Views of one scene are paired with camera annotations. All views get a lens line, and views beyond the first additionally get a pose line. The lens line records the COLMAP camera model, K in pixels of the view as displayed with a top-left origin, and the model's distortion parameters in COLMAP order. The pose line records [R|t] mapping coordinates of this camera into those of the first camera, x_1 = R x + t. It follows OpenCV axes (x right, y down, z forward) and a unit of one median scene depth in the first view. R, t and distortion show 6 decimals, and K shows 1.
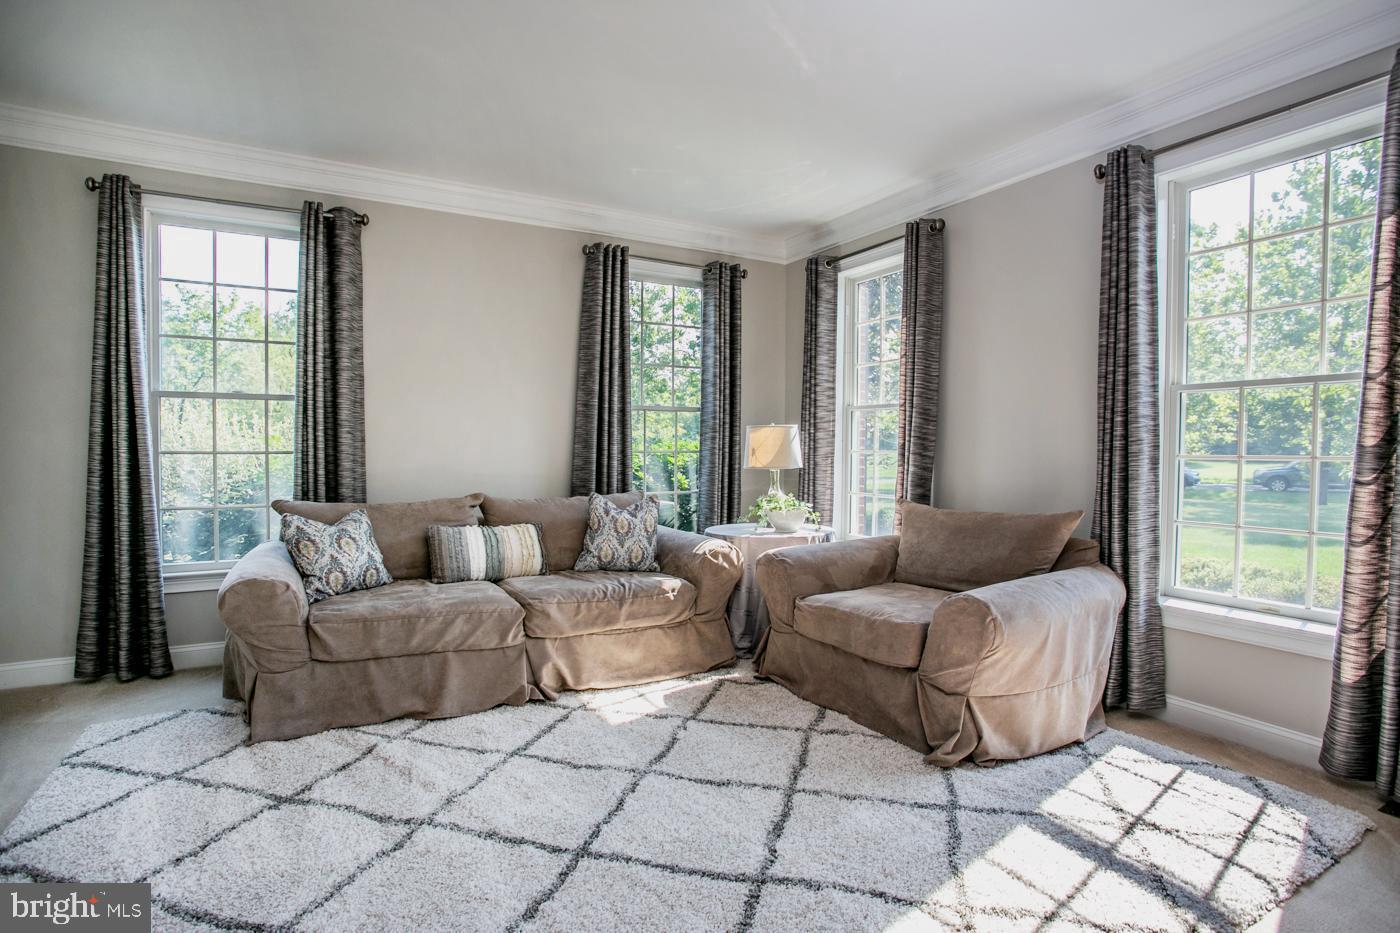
lens RADIAL K [[706.9, 0, 700.7], [0, 706.9, 467.6], [0, 0, 1]] dist [-0.061036, 0.025707]
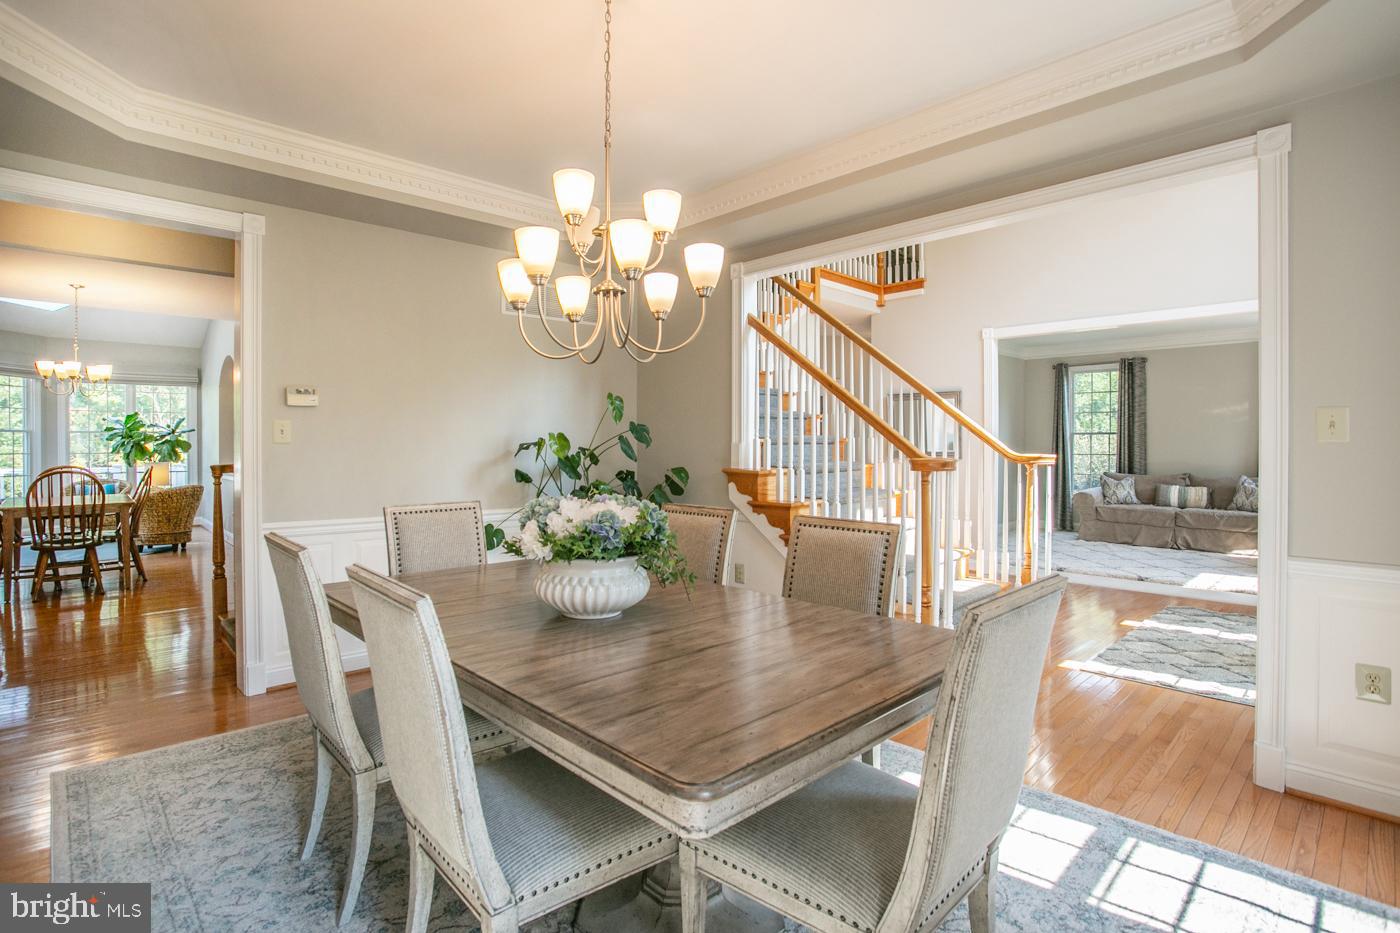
lens RADIAL K [[706.9, 0, 689.8], [0, 706.9, 452.3], [0, 0, 1]] dist [-0.061036, 0.025707]
pose [[0.260799, -0.001073, -0.965393, 1.588729], [-0.033080, 0.999402, -0.010047, 0.050367], [0.964826, 0.034556, 0.260607, -1.288985]]
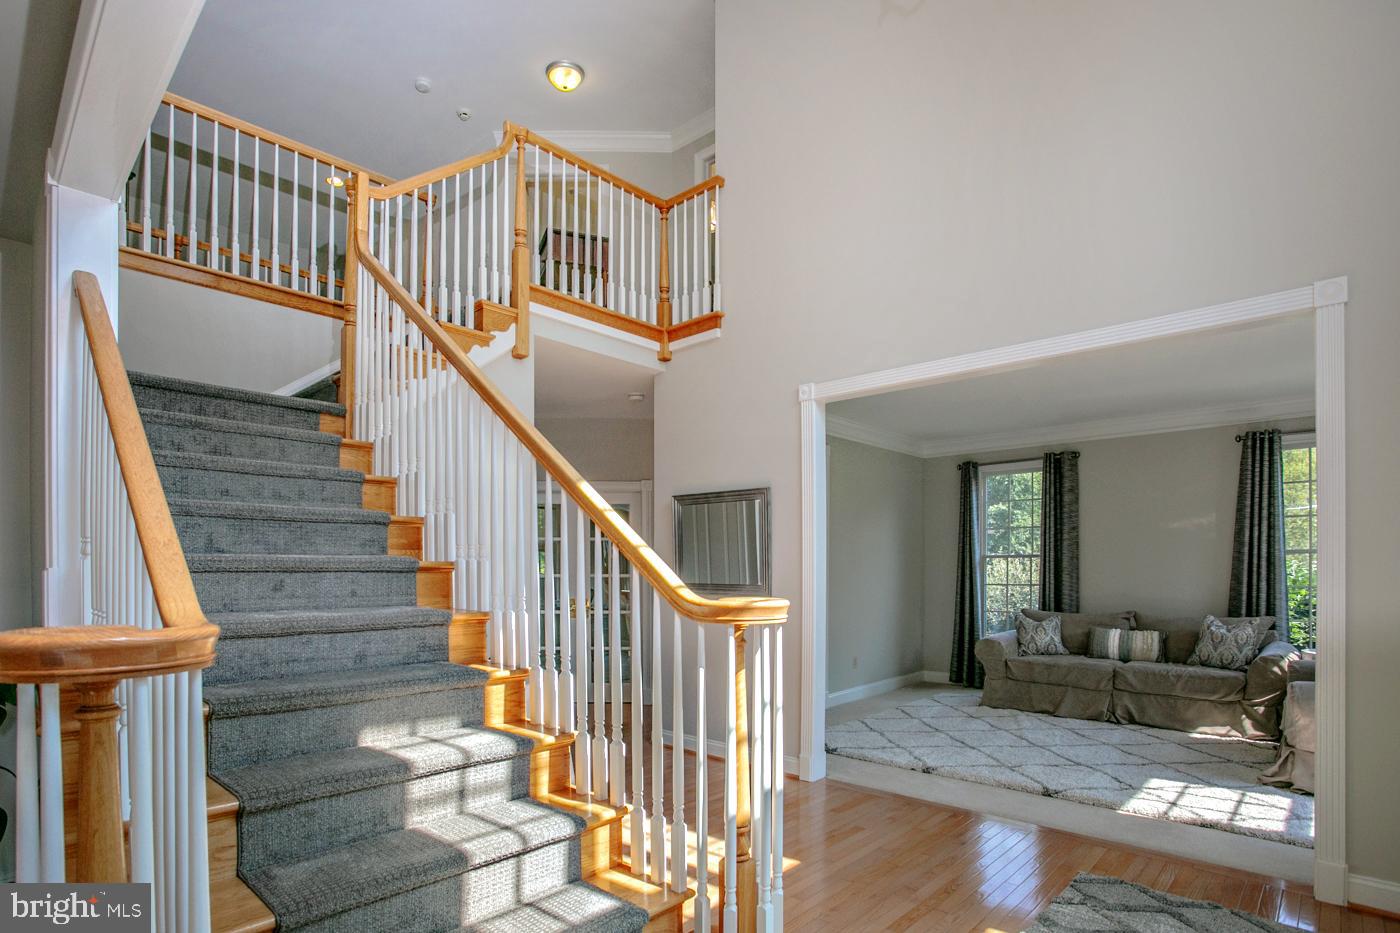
lens RADIAL K [[706.9, 0, 686.6], [0, 706.9, 579.0], [0, 0, 1]] dist [-0.061036, 0.025707]
pose [[0.296785, 0.000416, -0.954944, 1.012512], [-0.031233, 0.999469, -0.009271, 0.010725], [0.954433, 0.032577, 0.296641, -0.526917]]
